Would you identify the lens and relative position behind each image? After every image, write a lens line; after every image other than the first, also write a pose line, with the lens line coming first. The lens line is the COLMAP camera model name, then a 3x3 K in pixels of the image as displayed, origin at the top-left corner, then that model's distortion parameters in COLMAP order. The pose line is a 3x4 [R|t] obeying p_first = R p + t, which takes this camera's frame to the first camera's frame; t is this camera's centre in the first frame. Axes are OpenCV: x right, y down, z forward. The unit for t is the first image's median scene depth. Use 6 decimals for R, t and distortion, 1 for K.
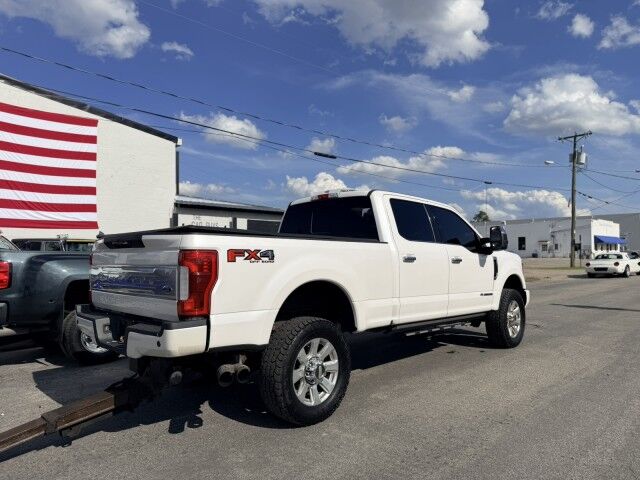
lens RADIAL K [[454.1, 0, 325.0], [0, 454.1, 243.6], [0, 0, 1]] dist [0.051871, -0.075279]
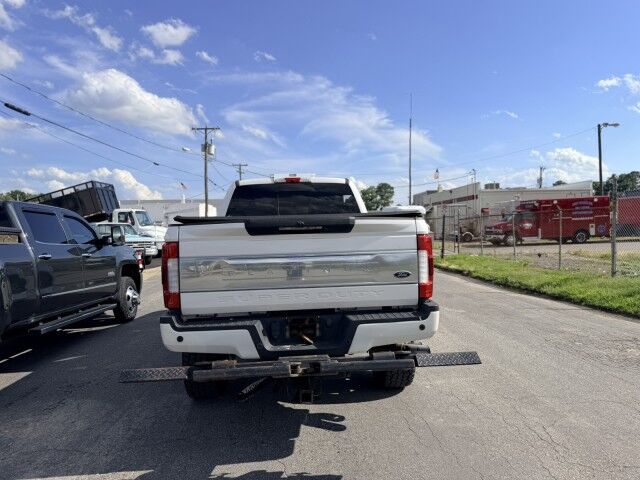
lens RADIAL K [[453.6, 0, 321.7], [0, 453.6, 244.1], [0, 0, 1]] dist [0.097367, -0.116762]
pose [[0.655969, -0.032237, 0.754099, -0.797723], [0.000198, 0.999095, 0.042538, -0.005290], [-0.754788, -0.027755, 0.655381, 0.322311]]
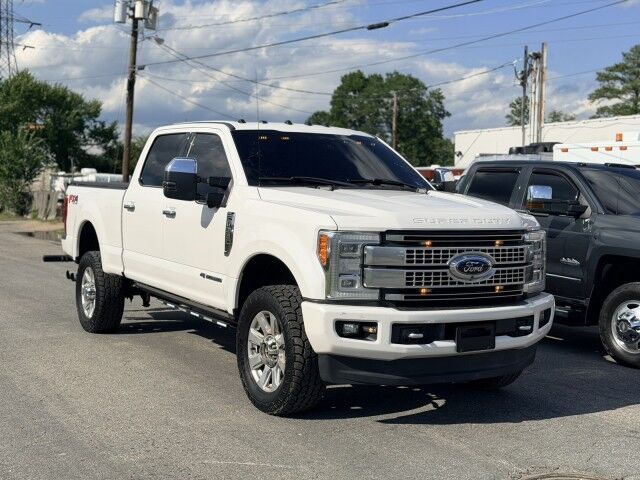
lens RADIAL K [[931.1, 0, 320.0], [0, 931.1, 240.0], [0, 0, 1]] dist [0.101721, -0.044687]
pose [[-0.283607, 0.049799, -0.957647, 1.819719], [0.009772, 0.998749, 0.049042, 0.011235], [0.958891, 0.004550, -0.283739, 1.861391]]
